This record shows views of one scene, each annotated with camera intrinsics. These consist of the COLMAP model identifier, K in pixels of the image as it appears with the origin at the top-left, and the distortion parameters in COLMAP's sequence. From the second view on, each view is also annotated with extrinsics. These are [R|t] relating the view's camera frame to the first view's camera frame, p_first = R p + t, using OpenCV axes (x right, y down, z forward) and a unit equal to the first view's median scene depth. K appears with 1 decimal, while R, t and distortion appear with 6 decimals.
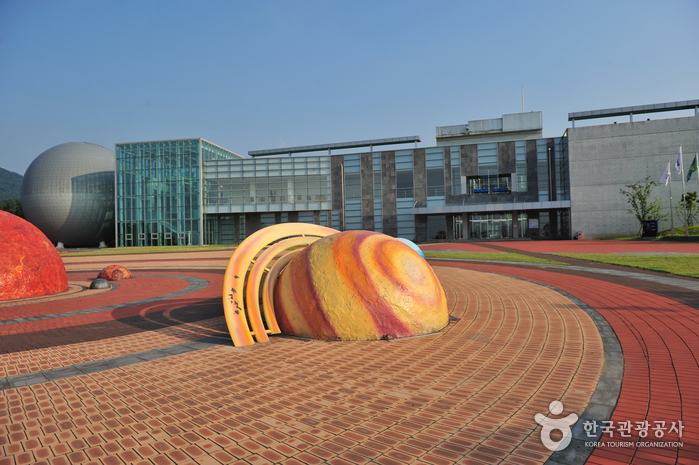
lens RADIAL K [[488.3, 0, 349.5], [0, 488.3, 232.5], [0, 0, 1]] dist [-0.009191, -0.066137]
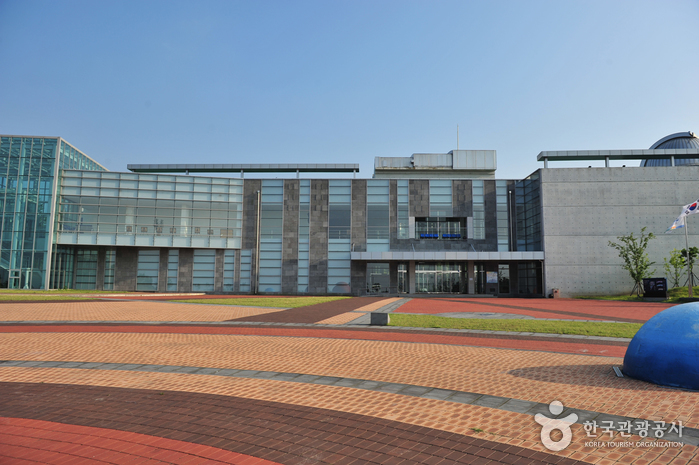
lens RADIAL K [[488.3, 0, 349.5], [0, 488.3, 232.5], [0, 0, 1]] dist [-0.009191, -0.066137]
pose [[0.956165, 0.064842, 0.285560, -0.097751], [-0.035657, 0.993700, -0.106247, 0.003106], [-0.290651, 0.091407, 0.952453, 0.231549]]
